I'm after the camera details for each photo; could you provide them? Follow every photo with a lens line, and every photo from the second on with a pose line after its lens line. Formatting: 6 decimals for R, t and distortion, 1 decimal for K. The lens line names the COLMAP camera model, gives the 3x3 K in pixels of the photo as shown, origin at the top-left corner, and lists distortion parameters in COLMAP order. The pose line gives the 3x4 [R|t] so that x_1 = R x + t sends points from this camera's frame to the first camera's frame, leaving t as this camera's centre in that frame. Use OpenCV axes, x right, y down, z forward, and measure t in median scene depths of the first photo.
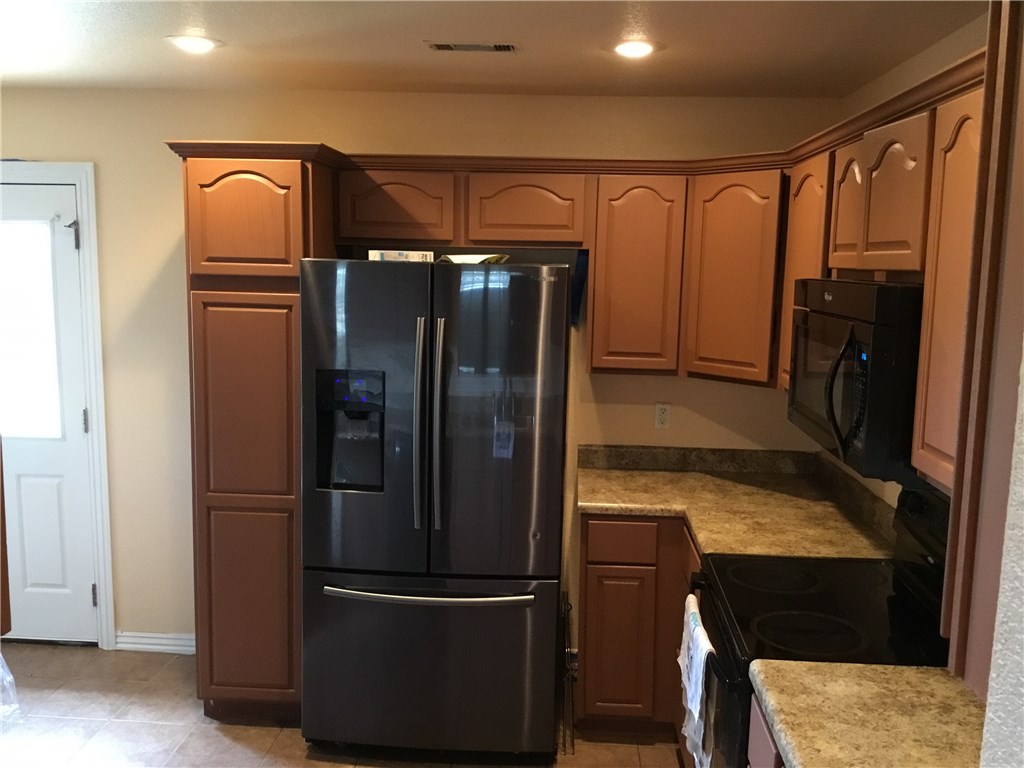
lens RADIAL K [[930.2, 0, 518.8], [0, 930.2, 380.1], [0, 0, 1]] dist [0.090788, -0.151190]
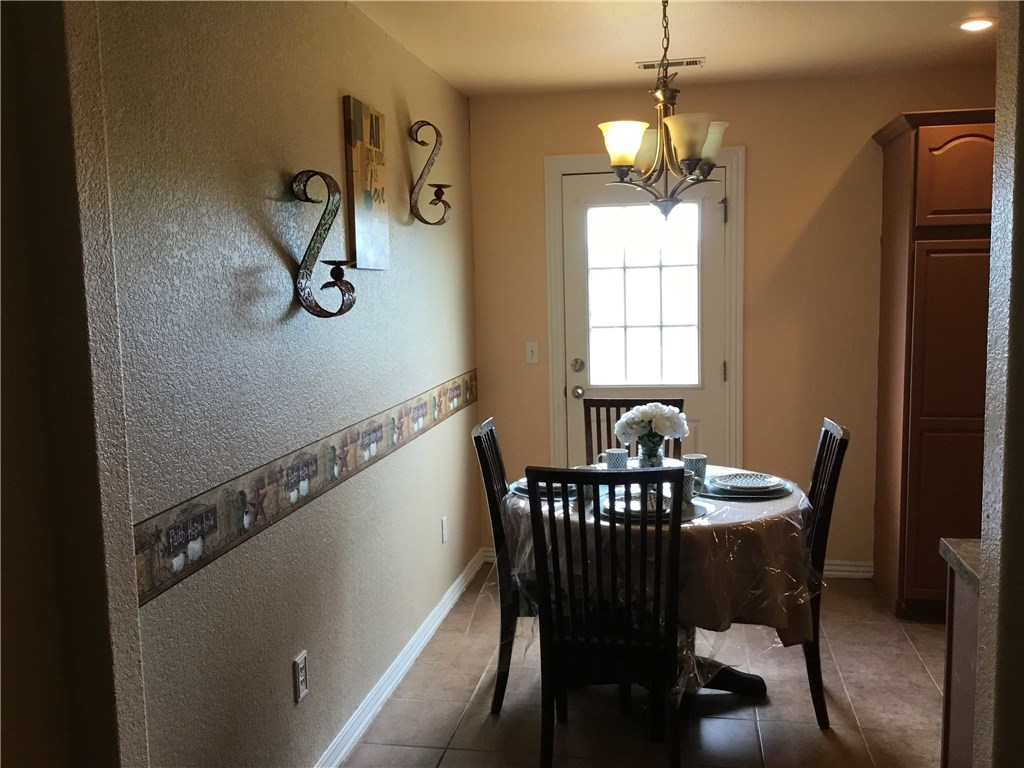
lens RADIAL K [[930.2, 0, 518.8], [0, 930.2, 380.1], [0, 0, 1]] dist [0.090788, -0.151190]
pose [[0.992086, -0.029446, -0.122058, -0.704098], [0.026408, 0.999302, -0.026434, 0.095782], [0.122751, 0.023001, 0.992171, -0.214326]]
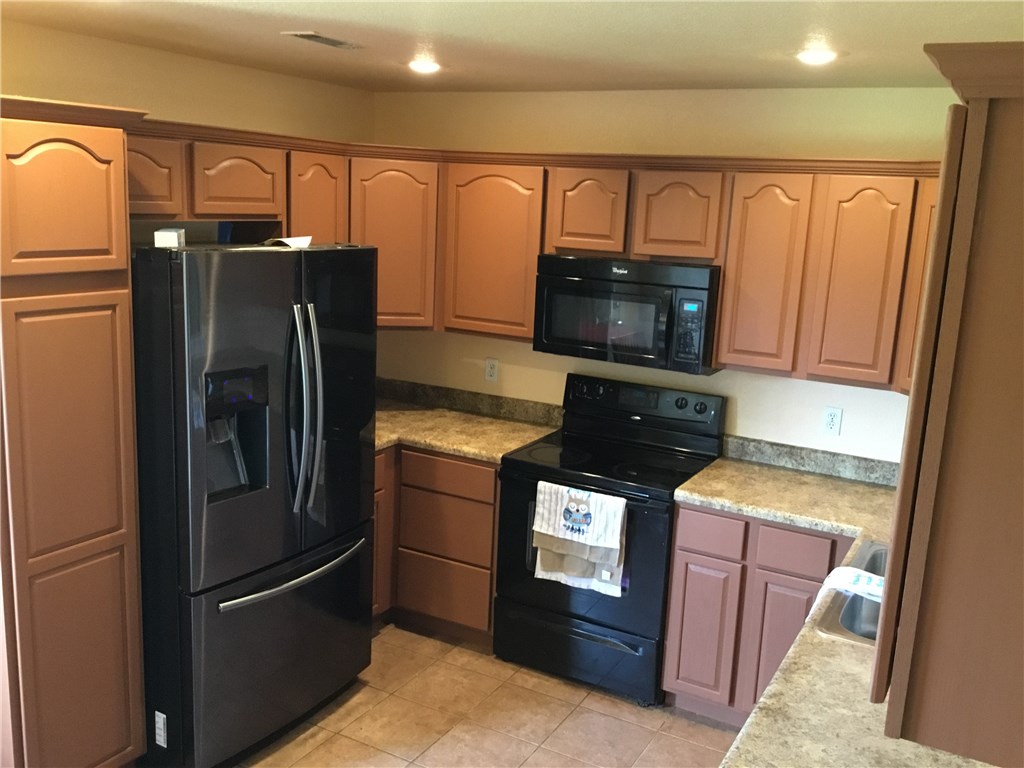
lens RADIAL K [[930.2, 0, 518.8], [0, 930.2, 380.1], [0, 0, 1]] dist [0.090788, -0.151190]
pose [[0.454937, -0.174808, 0.873198, -0.825444], [0.086401, 0.984583, 0.152092, -0.110764], [-0.886322, 0.006254, 0.463026, 0.299861]]
